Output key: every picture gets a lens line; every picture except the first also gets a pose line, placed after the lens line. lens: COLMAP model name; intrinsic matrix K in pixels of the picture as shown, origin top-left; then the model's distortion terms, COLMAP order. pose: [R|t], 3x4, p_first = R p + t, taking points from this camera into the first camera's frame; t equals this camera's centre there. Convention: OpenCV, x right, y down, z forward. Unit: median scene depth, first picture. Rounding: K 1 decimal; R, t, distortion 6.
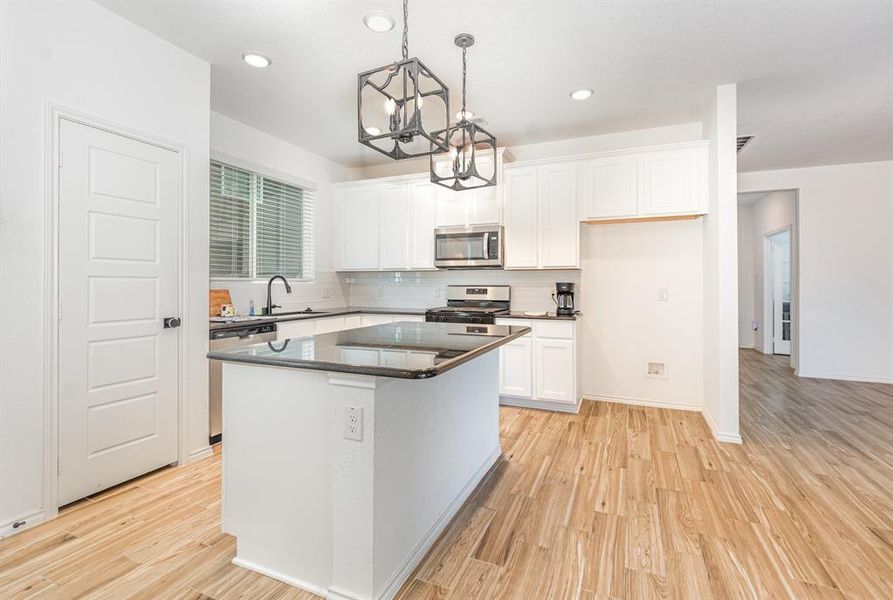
lens RADIAL K [[399.6, 0, 446.2], [0, 399.6, 287.1], [0, 0, 1]] dist [-0.000327, -0.000313]
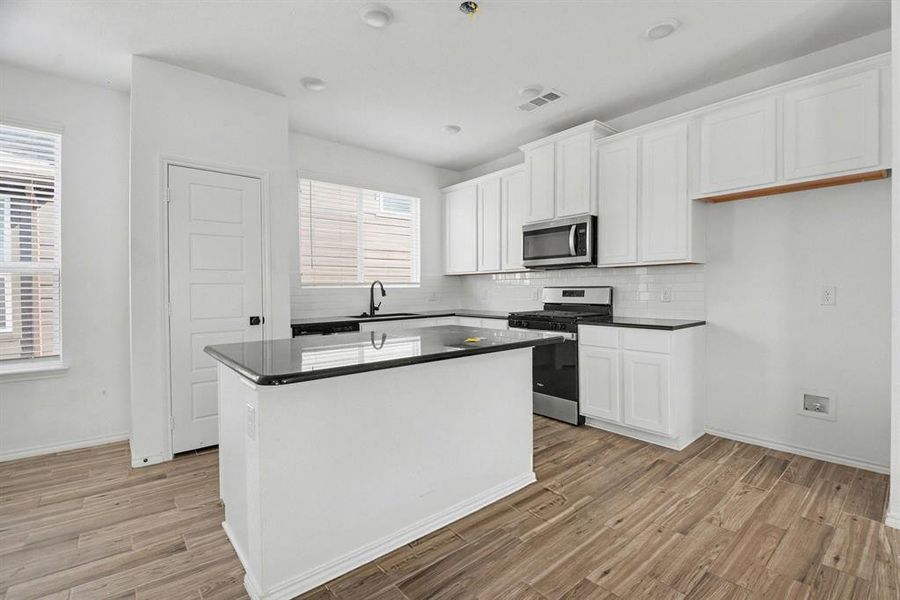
lens RADIAL K [[400.2, 0, 449.9], [0, 400.2, 295.9], [0, 0, 1]] dist [-0.000729, -0.012707]
pose [[0.897471, -0.004287, -0.441053, 0.293816], [0.010615, 0.999873, 0.011882, 0.003925], [0.440946, -0.015346, 0.897402, 0.127348]]
